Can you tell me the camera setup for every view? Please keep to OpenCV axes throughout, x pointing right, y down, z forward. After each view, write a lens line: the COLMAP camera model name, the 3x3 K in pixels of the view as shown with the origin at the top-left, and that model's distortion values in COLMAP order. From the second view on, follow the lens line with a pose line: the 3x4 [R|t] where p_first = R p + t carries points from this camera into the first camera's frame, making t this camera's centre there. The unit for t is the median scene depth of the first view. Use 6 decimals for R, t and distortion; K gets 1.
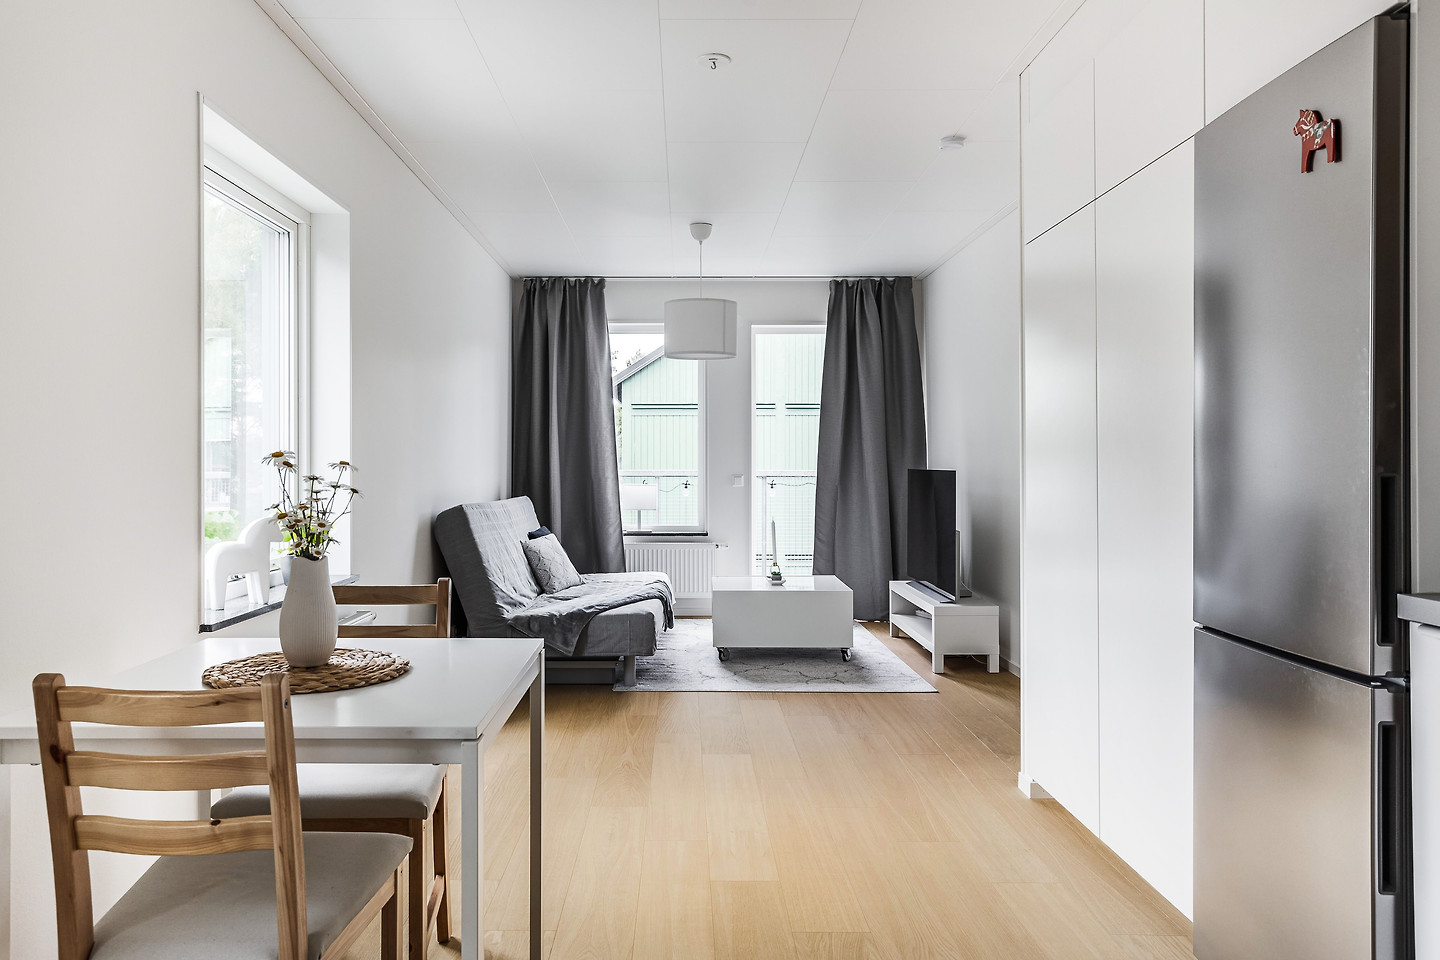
lens RADIAL K [[1052.8, 0, 681.2], [0, 1052.8, 480.7], [0, 0, 1]] dist [0.002192, -0.000106]
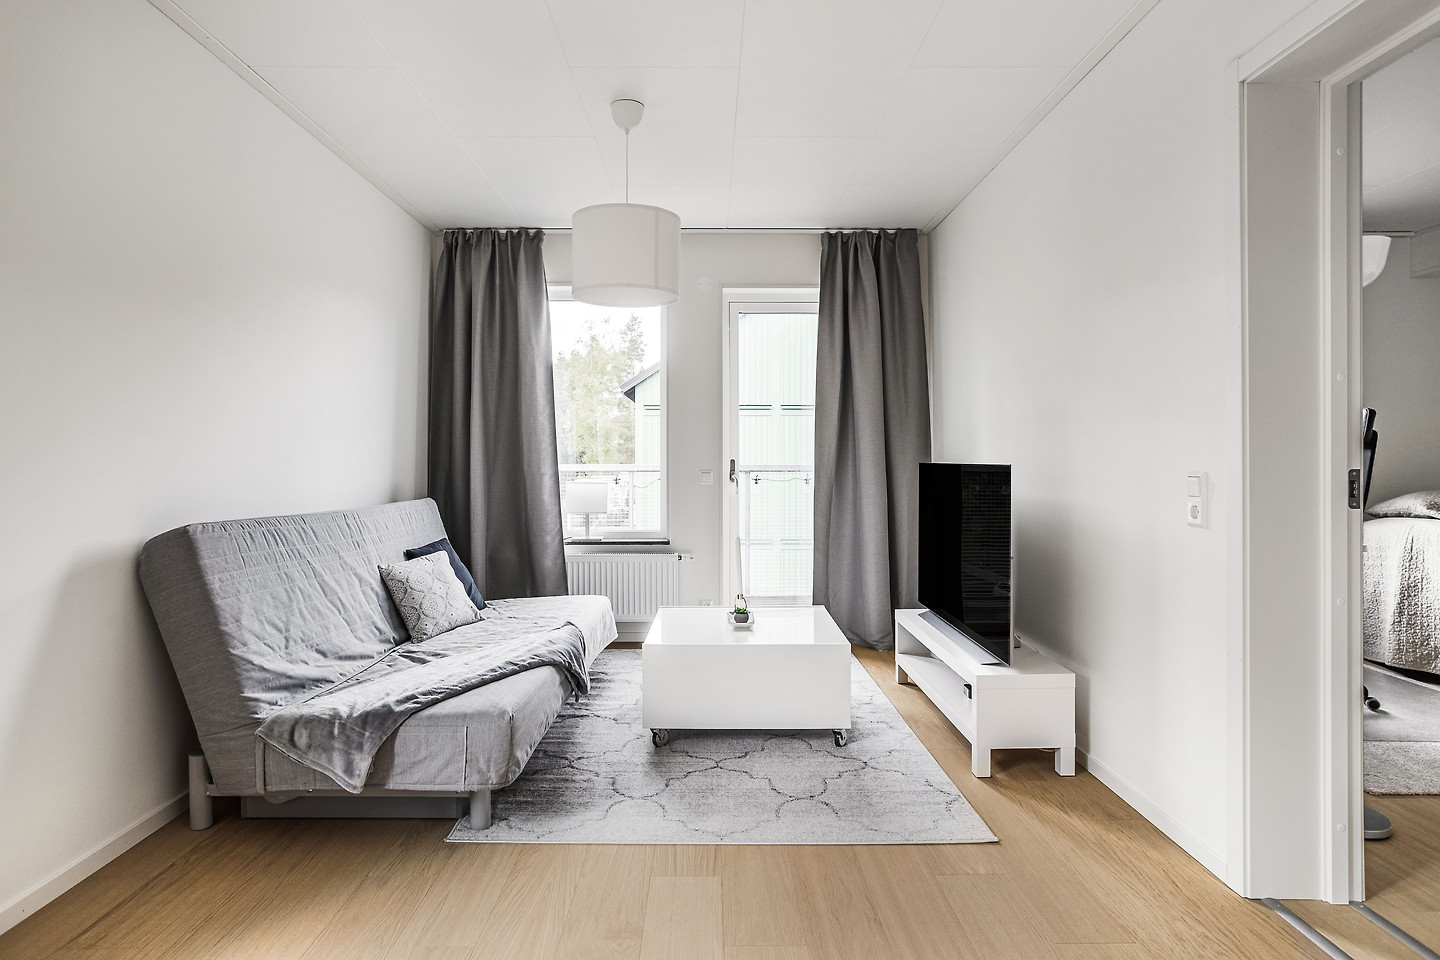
lens RADIAL K [[797.1, 0, 717.9], [0, 797.1, 454.7], [0, 0, 1]] dist [-0.000384, 0.012122]
pose [[0.999976, -0.000569, 0.006930, 0.059533], [0.000707, 0.999803, -0.019852, -0.005377], [-0.006917, 0.019857, 0.999779, 0.385439]]
